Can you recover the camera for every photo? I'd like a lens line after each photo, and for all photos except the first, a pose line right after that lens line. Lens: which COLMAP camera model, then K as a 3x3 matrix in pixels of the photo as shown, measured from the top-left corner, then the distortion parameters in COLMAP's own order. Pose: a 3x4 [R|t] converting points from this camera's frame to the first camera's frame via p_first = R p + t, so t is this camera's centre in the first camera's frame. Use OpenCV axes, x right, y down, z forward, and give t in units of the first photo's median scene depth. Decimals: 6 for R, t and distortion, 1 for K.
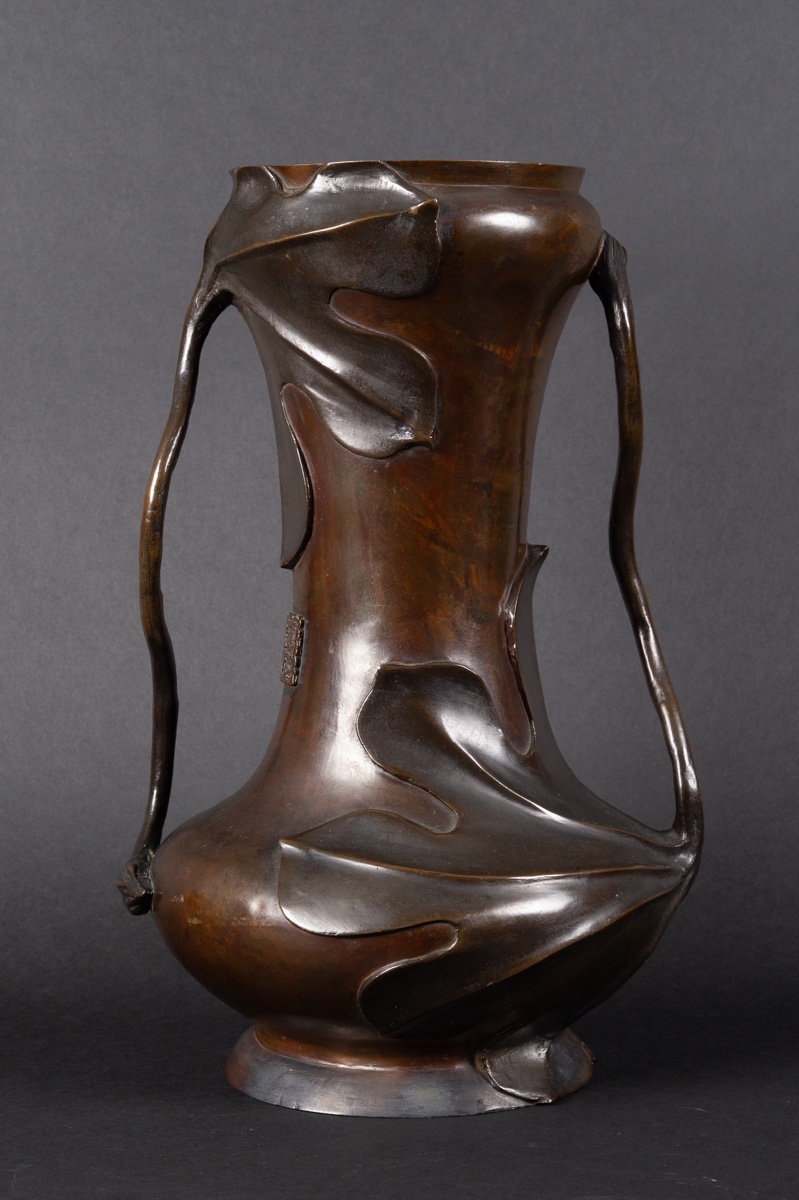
lens RADIAL K [[2697.9, 0, 399.5], [0, 2697.9, 600.0], [0, 0, 1]] dist [-0.020568, -0.090514]
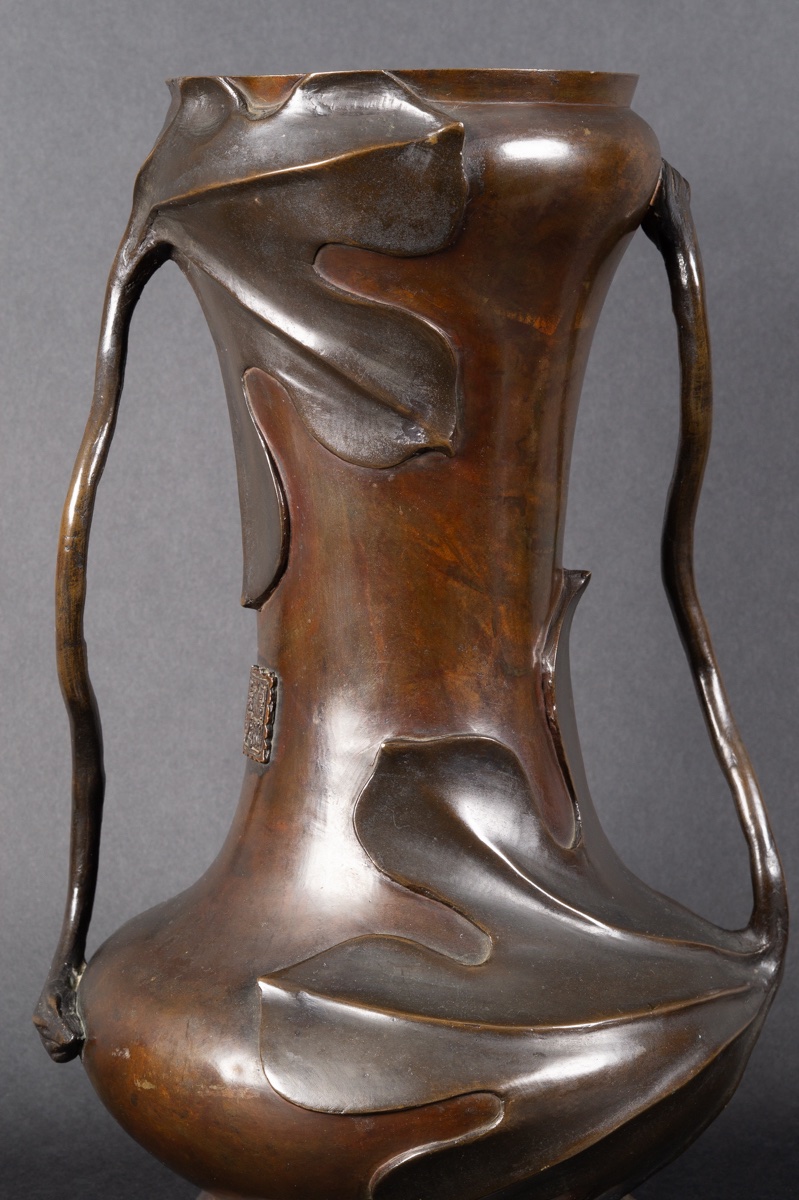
lens RADIAL K [[2722.5, 0, 399.0], [0, 2722.5, 620.4], [0, 0, 1]] dist [-0.003111, -0.200710]
pose [[0.997554, -0.018698, 0.067349, -0.053621], [0.015041, 0.998406, 0.054399, -0.051023], [-0.068259, -0.053253, 0.996245, 0.240385]]
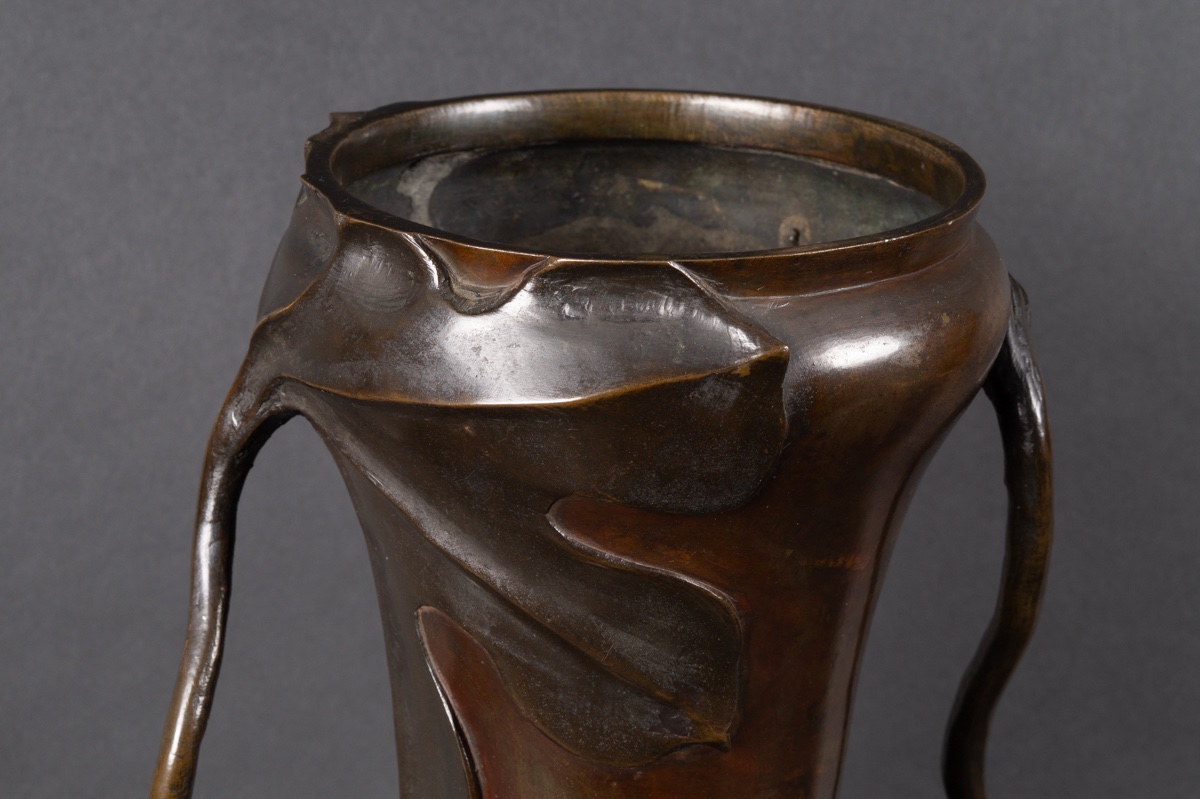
lens RADIAL K [[2844.2, 0, 600.0], [0, 2844.2, 399.5], [0, 0, 1]] dist [-0.014463, -0.150260]
pose [[0.979983, -0.036624, 0.195681, -0.117057], [-0.006140, 0.976905, 0.213586, -0.238743], [-0.198984, -0.210513, 0.957126, 0.480054]]
